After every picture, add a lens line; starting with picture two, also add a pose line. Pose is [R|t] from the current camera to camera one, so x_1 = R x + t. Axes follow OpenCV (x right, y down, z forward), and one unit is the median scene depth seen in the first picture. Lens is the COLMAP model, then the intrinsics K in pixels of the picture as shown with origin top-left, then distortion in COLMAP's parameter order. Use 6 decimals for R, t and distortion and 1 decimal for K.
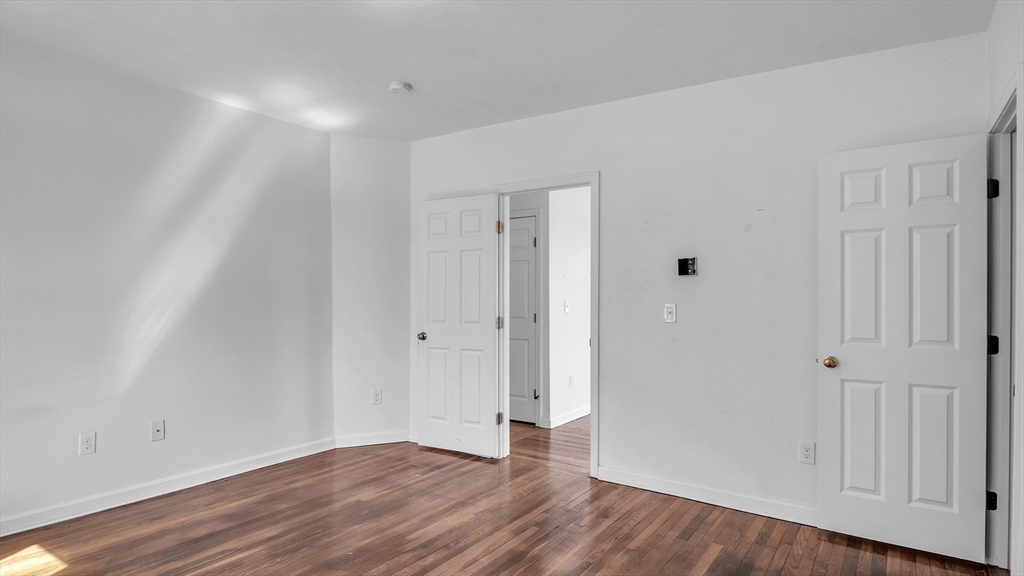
lens RADIAL K [[565.1, 0, 507.7], [0, 565.1, 298.4], [0, 0, 1]] dist [-0.003105, -0.001738]
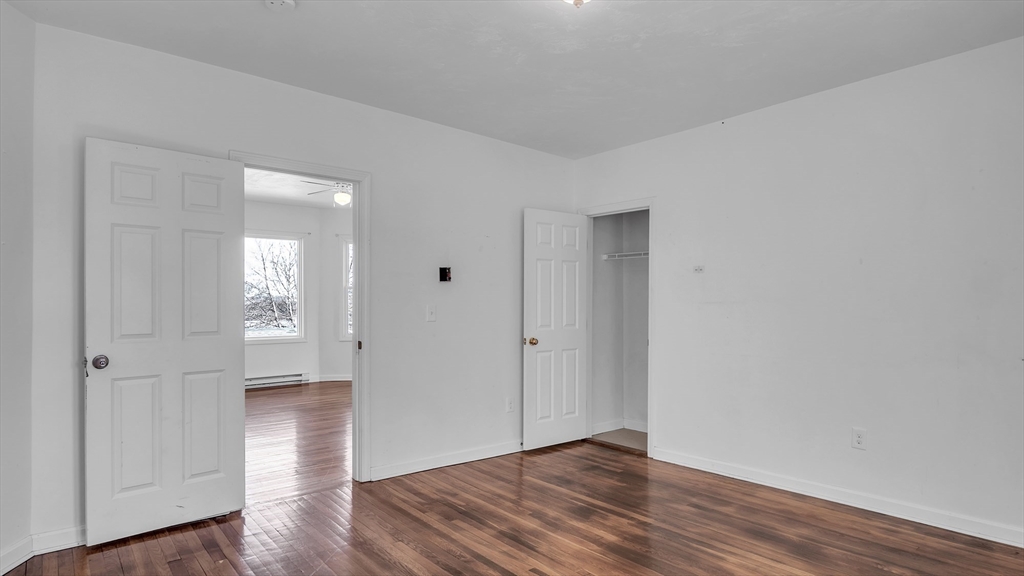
lens RADIAL K [[565.1, 0, 507.7], [0, 565.1, 298.4], [0, 0, 1]] dist [-0.003105, -0.001738]
pose [[0.260048, 0.007208, 0.965569, -0.896541], [-0.000416, 0.999973, -0.007353, 0.004473], [-0.965596, 0.001511, 0.260044, 0.611641]]
